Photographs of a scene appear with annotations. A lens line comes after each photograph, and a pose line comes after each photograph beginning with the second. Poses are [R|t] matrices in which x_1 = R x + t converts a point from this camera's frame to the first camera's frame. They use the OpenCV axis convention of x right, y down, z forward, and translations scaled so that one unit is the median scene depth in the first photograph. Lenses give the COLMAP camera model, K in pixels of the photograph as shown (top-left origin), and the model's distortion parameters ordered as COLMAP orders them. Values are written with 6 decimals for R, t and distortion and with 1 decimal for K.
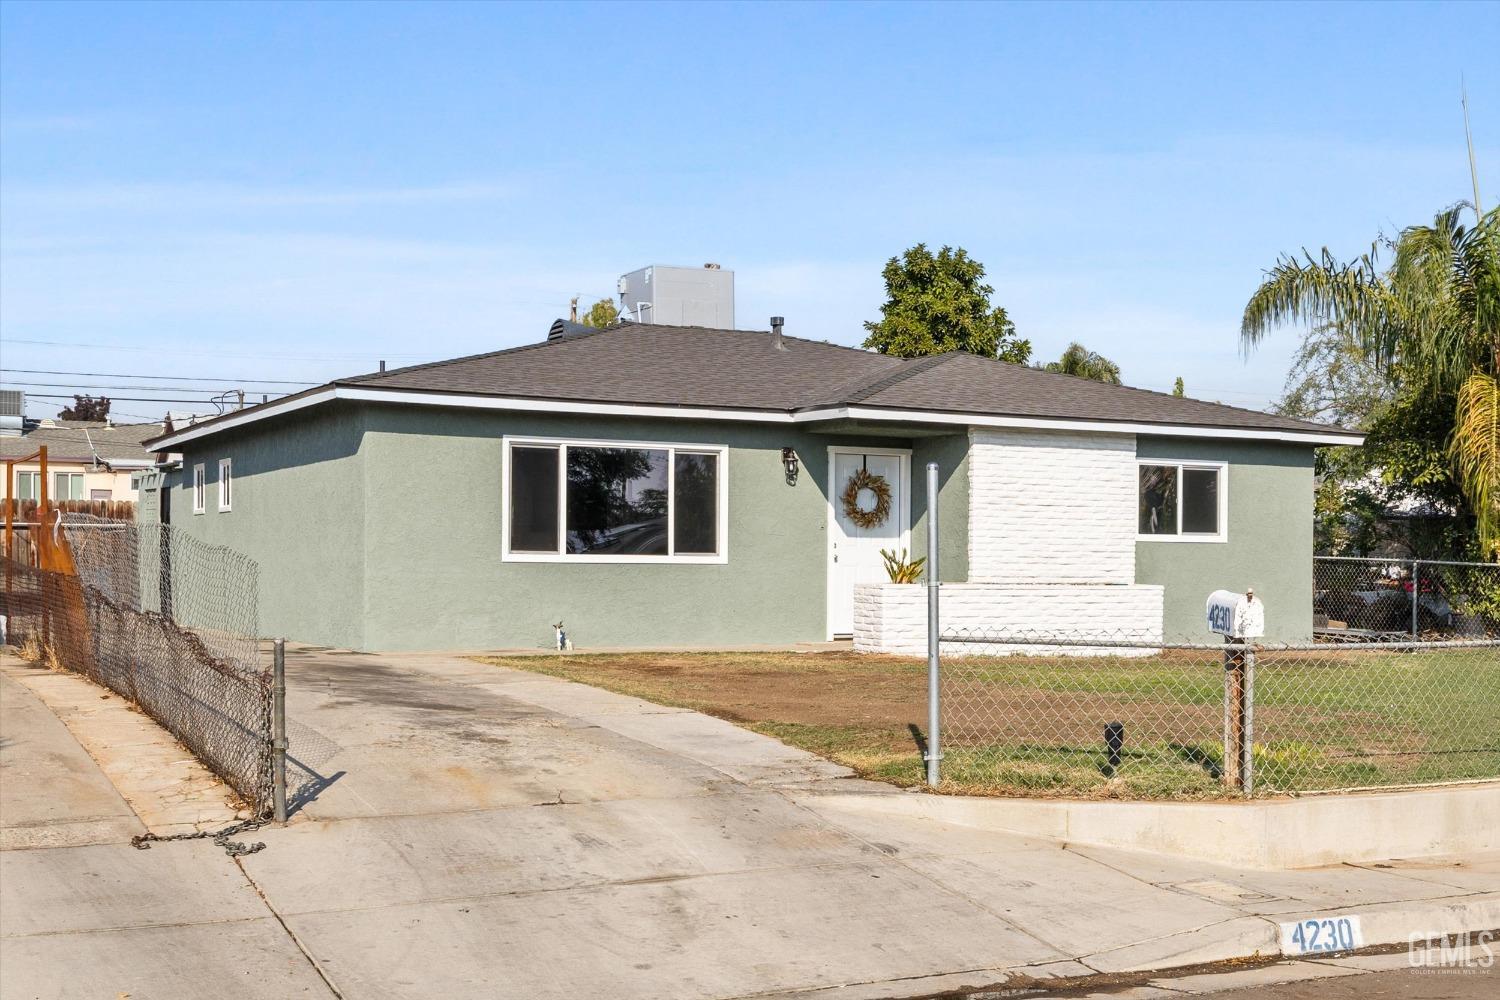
lens RADIAL K [[2360.2, 0, 750.0], [0, 2360.2, 500.0], [0, 0, 1]] dist [-0.032029, -0.020261]
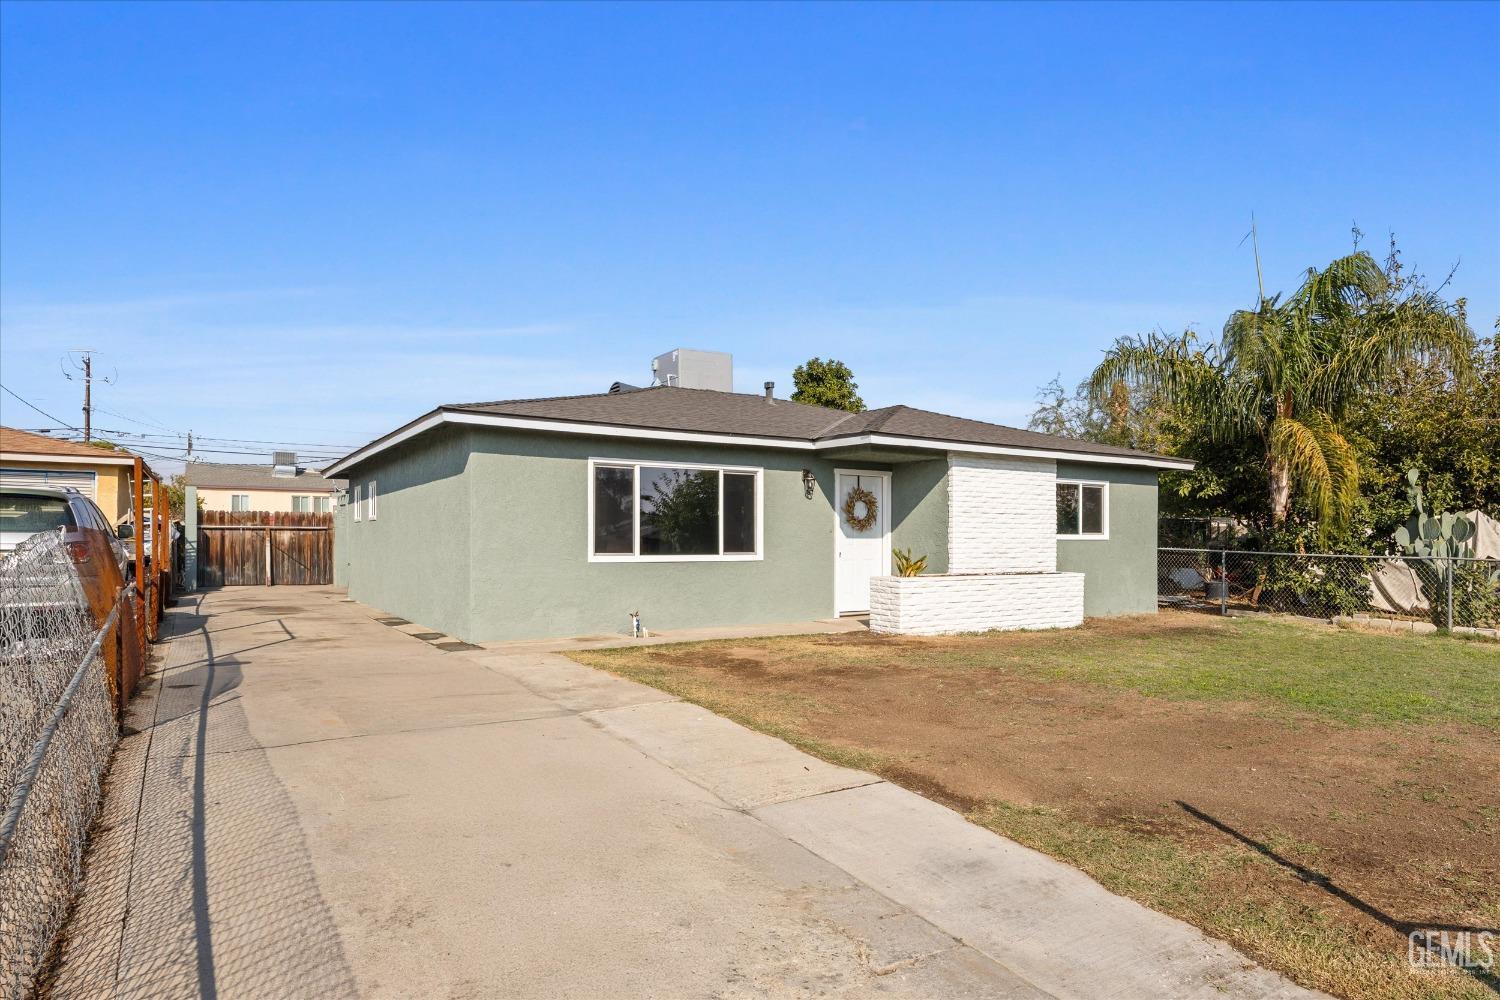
lens RADIAL K [[1062.6, 0, 750.0], [0, 1062.6, 500.0], [0, 0, 1]] dist [0.000957, 0.000081]
pose [[0.996689, -0.003143, 0.081249, -0.061302], [0.003898, 0.999951, -0.009142, -0.000333], [-0.081217, 0.009428, 0.996652, 0.417048]]
